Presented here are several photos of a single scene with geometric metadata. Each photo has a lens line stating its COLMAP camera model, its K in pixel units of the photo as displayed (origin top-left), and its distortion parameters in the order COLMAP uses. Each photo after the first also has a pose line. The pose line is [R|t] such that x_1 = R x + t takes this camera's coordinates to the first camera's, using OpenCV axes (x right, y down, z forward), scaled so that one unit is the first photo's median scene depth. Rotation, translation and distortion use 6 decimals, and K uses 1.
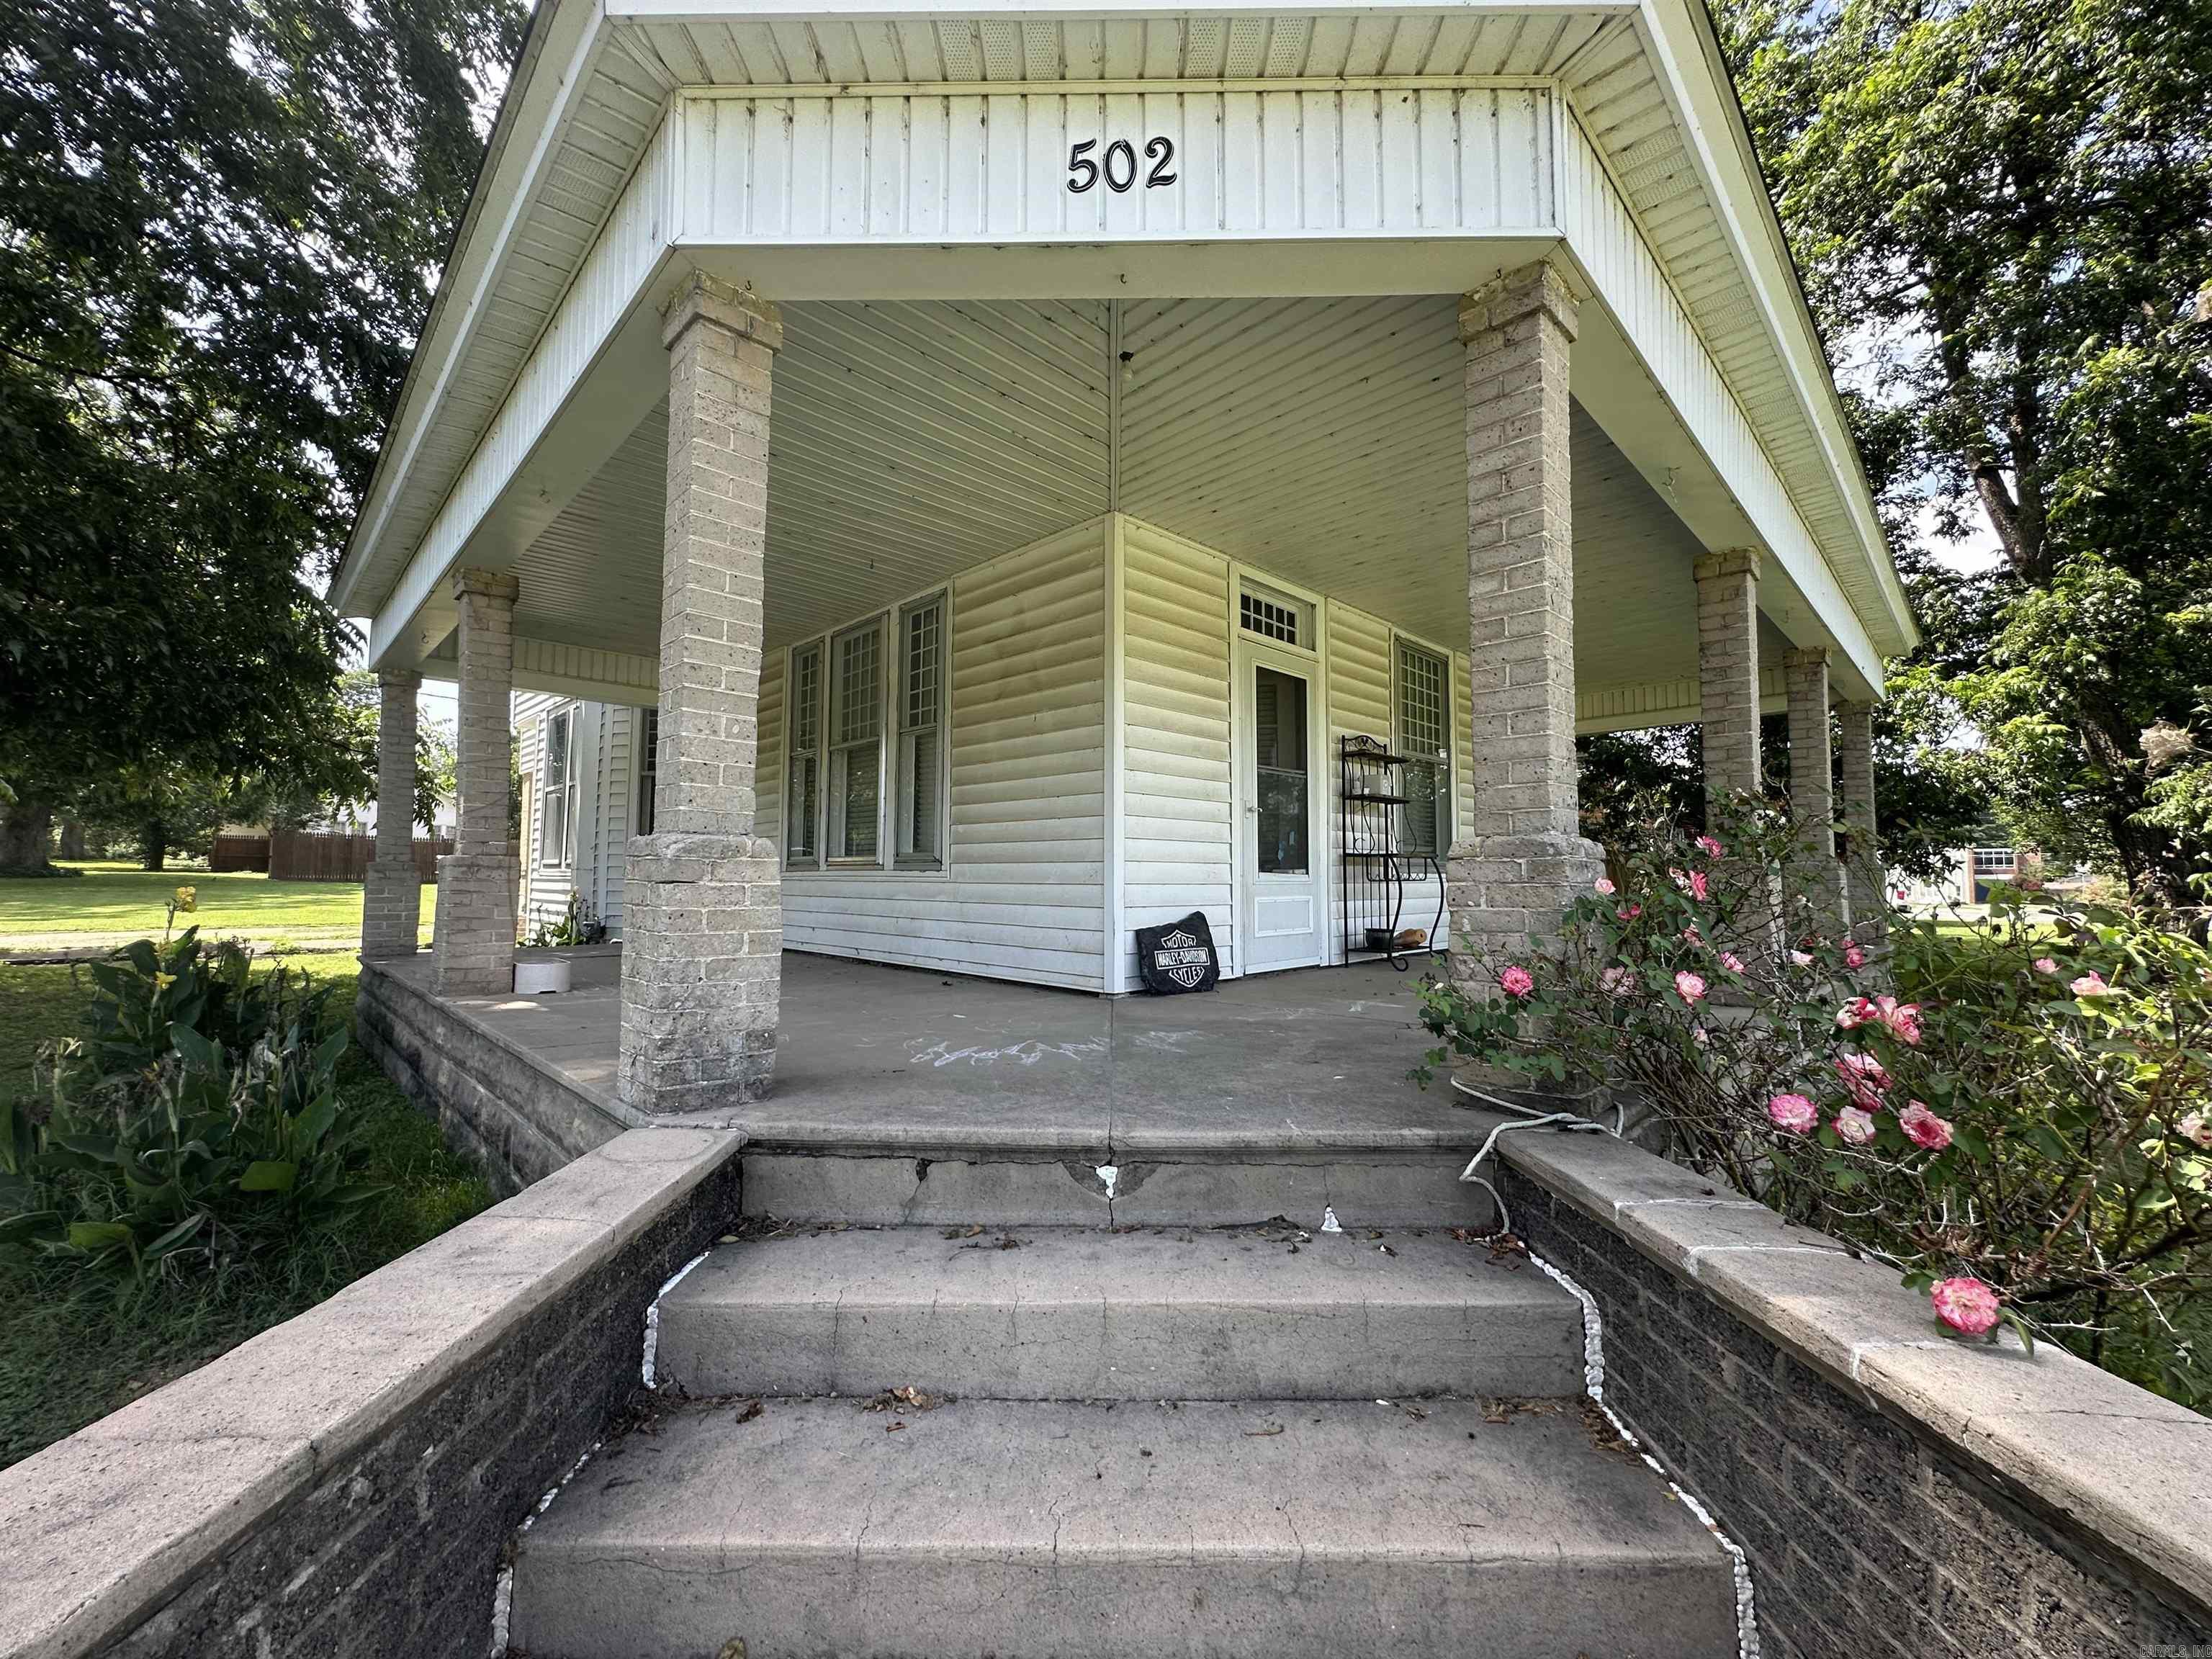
lens RADIAL K [[891.4, 0, 1107.0], [0, 891.4, 826.7], [0, 0, 1]] dist [-0.000040, -0.000001]
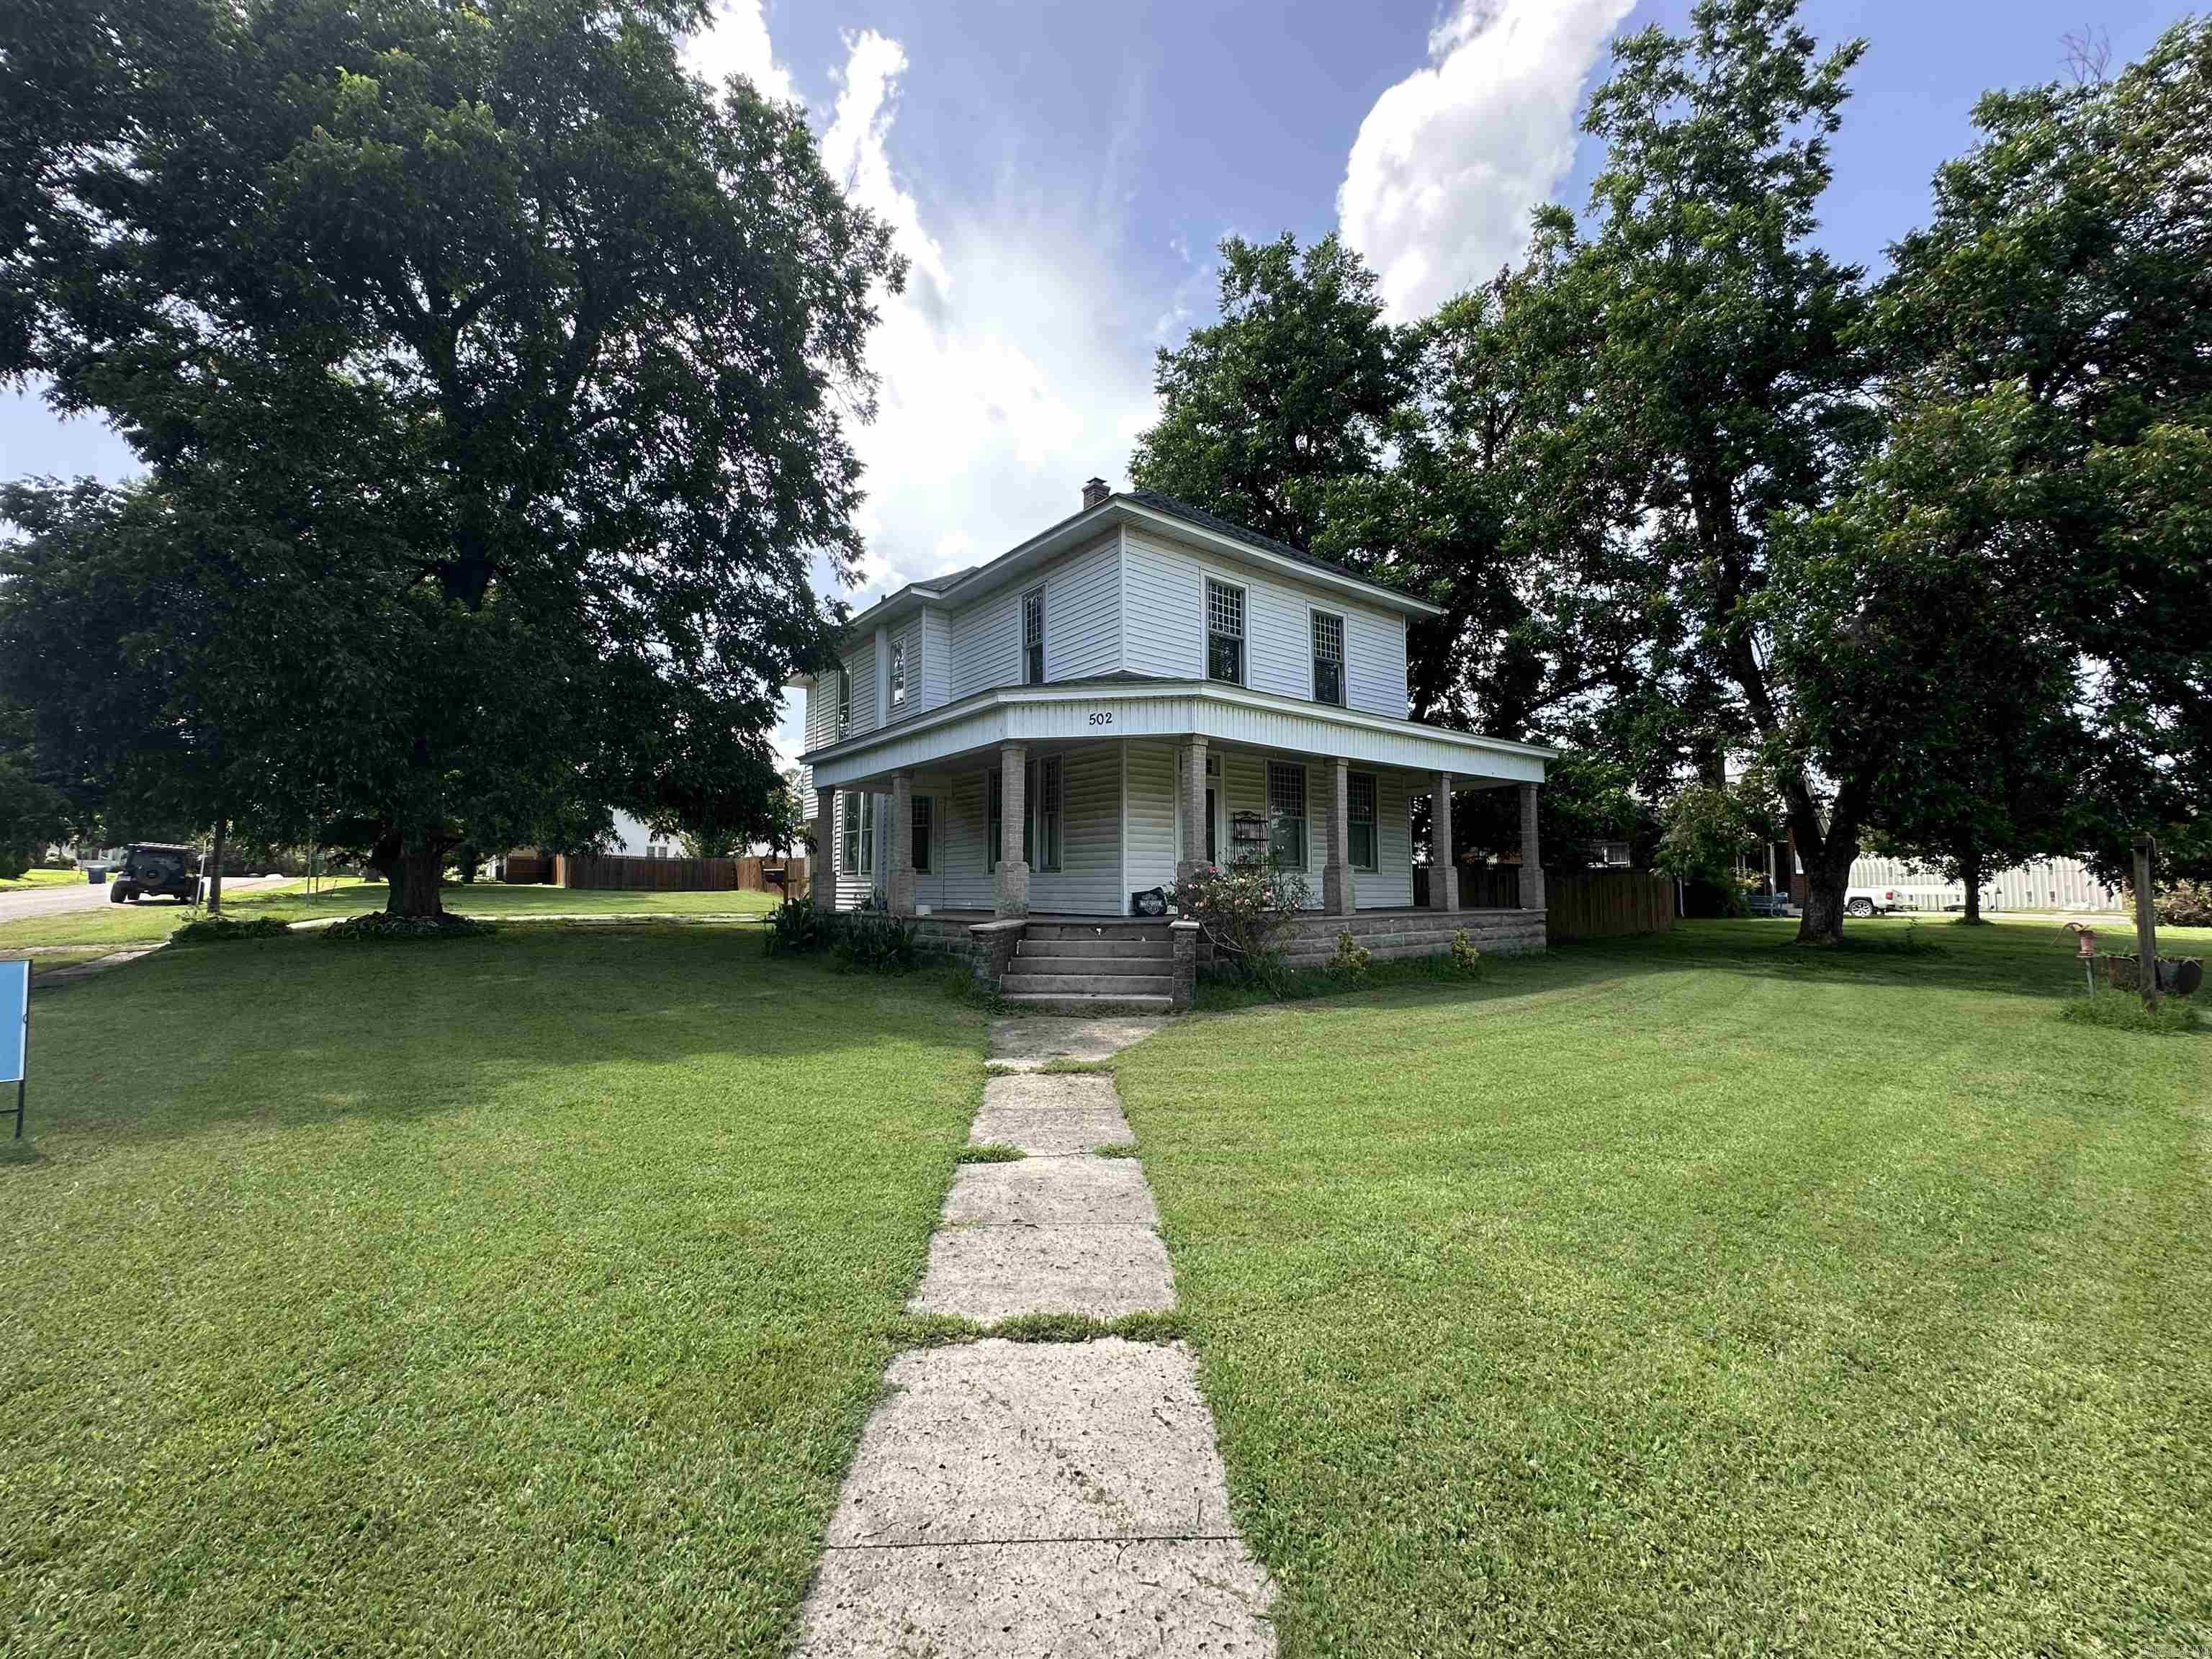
lens RADIAL K [[891.4, 0, 1104.0], [0, 891.4, 826.1], [0, 0, 1]] dist [-0.000040, -0.000001]
pose [[0.992446, -0.011193, -0.122172, 0.280937], [0.009321, 0.999831, -0.015876, -0.045040], [0.122329, 0.014617, 0.992382, -1.712156]]
